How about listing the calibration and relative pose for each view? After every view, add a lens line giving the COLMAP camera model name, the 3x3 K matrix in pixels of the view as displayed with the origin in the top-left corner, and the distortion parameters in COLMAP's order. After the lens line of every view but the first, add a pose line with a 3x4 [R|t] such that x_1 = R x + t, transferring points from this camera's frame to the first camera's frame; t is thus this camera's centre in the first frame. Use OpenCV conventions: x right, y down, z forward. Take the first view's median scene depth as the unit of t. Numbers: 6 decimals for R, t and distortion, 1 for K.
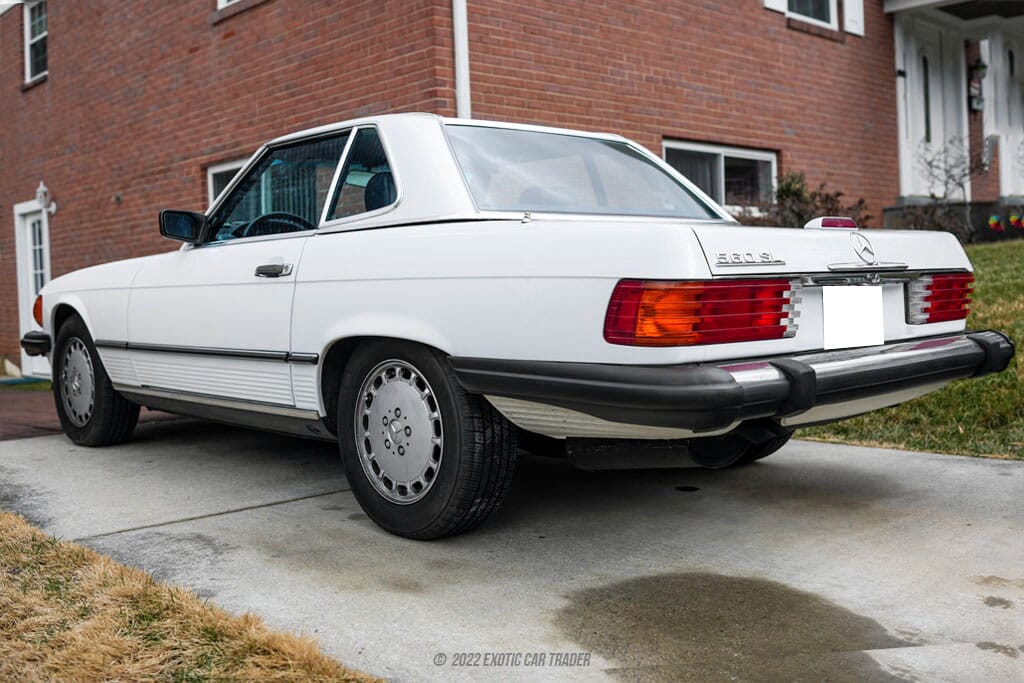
lens RADIAL K [[1030.6, 0, 512.0], [0, 1030.6, 341.5], [0, 0, 1]] dist [-0.061312, 0.000229]
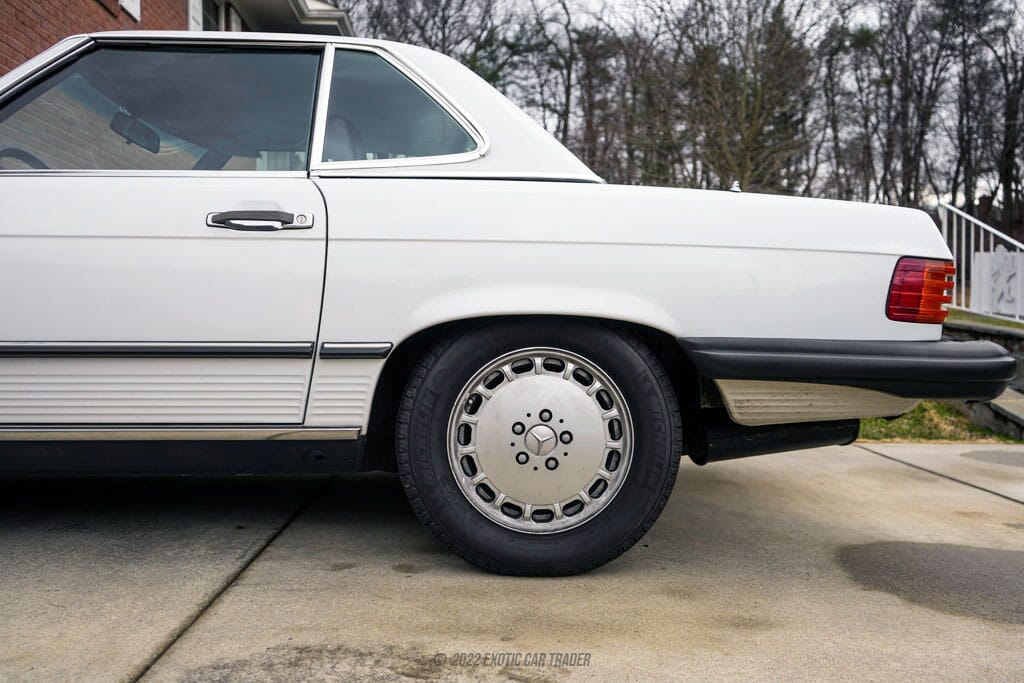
lens RADIAL K [[821.9, 0, 512.0], [0, 821.9, 341.5], [0, 0, 1]] dist [-0.004769, -0.000699]
pose [[0.657625, 0.016362, 0.753168, -0.613057], [0.019559, 0.999056, -0.038781, 0.037766], [-0.753091, 0.040234, 0.656685, 0.623912]]
